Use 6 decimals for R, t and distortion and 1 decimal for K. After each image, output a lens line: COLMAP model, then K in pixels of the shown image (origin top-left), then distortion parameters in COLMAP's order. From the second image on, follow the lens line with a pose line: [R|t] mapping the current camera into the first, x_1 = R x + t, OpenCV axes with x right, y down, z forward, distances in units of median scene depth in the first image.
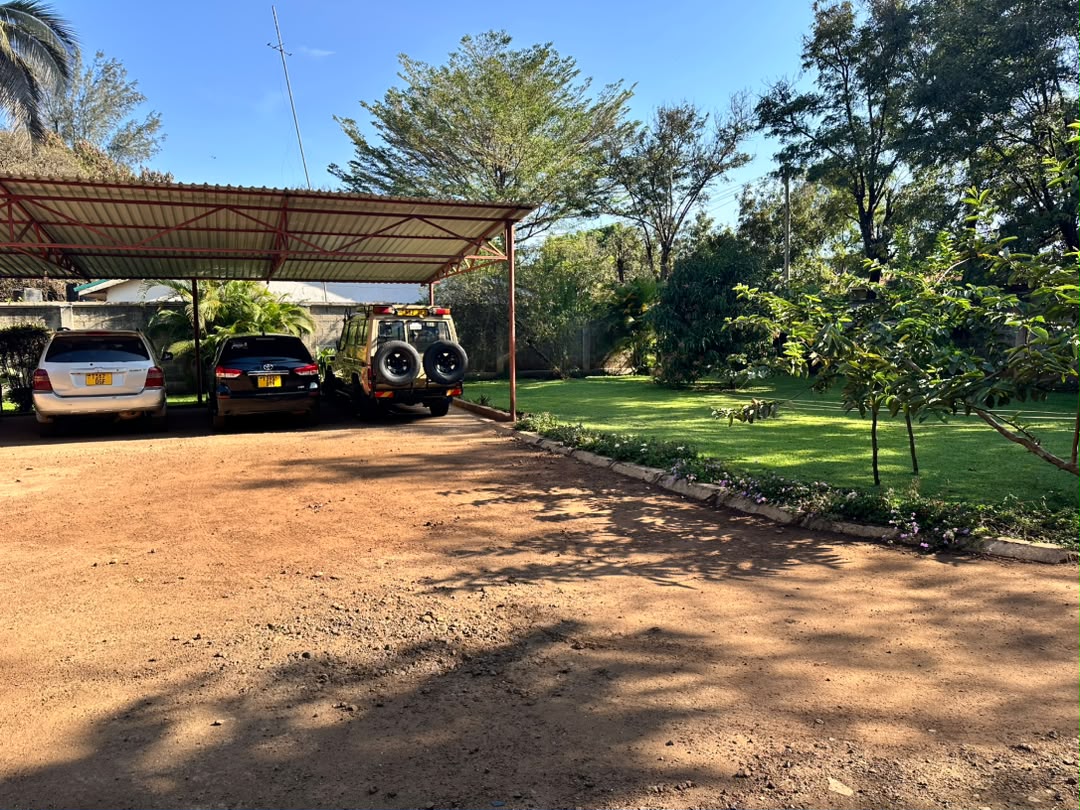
lens RADIAL K [[757.1, 0, 534.9], [0, 757.1, 398.2], [0, 0, 1]] dist [0.041295, -0.048625]
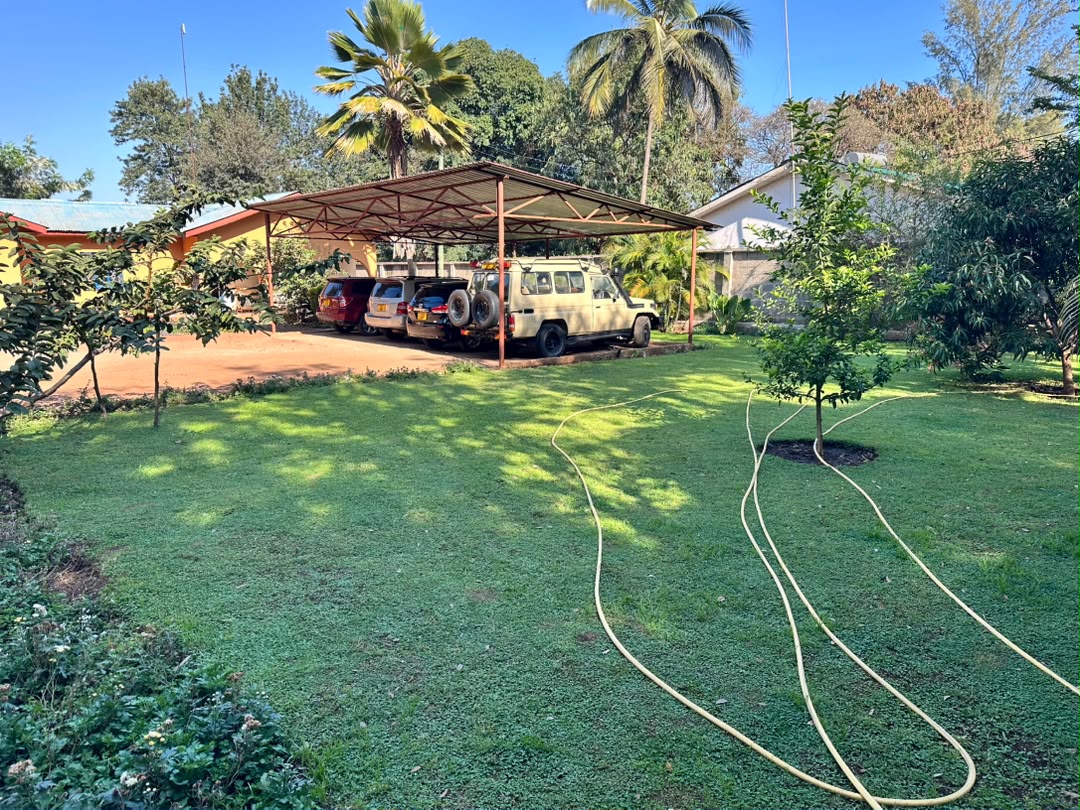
lens RADIAL K [[757.1, 0, 546.1], [0, 757.1, 383.7], [0, 0, 1]] dist [0.041295, -0.048625]
pose [[0.343619, 0.142582, -0.928222, 1.027860], [-0.082642, 0.989164, 0.121350, -0.084074], [0.935466, 0.035013, 0.351679, 0.696019]]
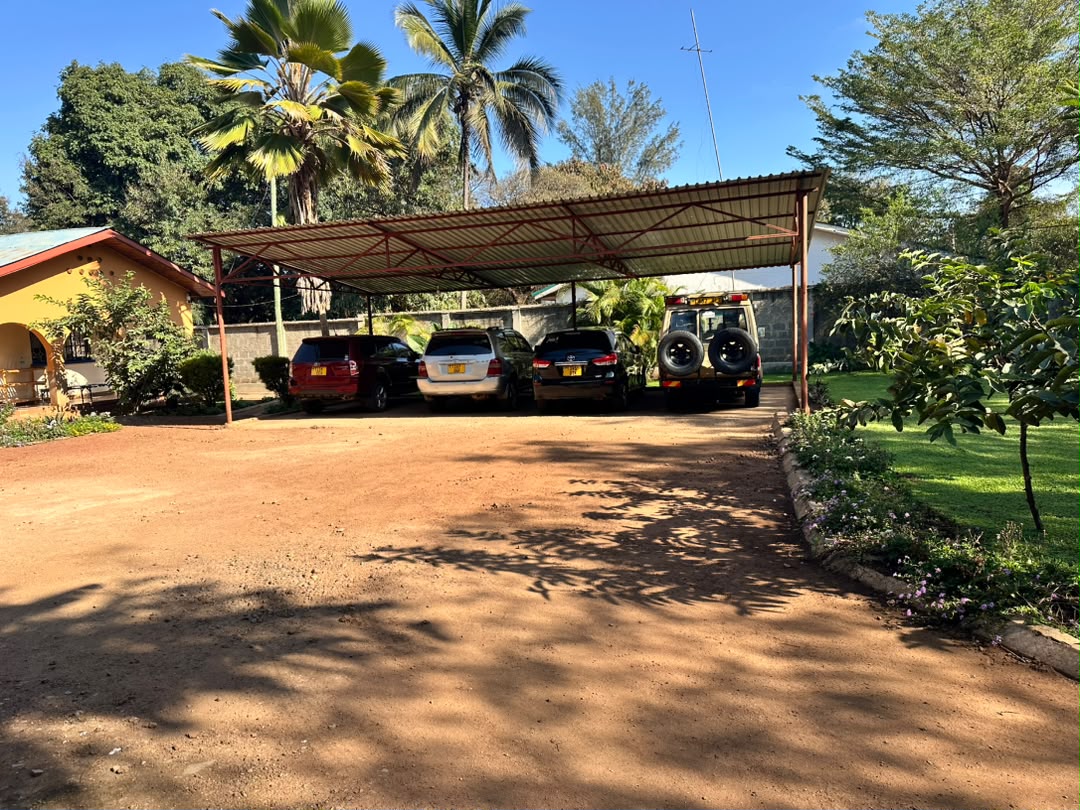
lens RADIAL K [[757.1, 0, 536.0], [0, 757.1, 392.7], [0, 0, 1]] dist [0.041295, -0.048625]
pose [[0.776092, 0.022910, -0.630203, 0.299057], [-0.015342, 0.999730, 0.017449, -0.008150], [0.630433, -0.003873, 0.776234, 0.097581]]
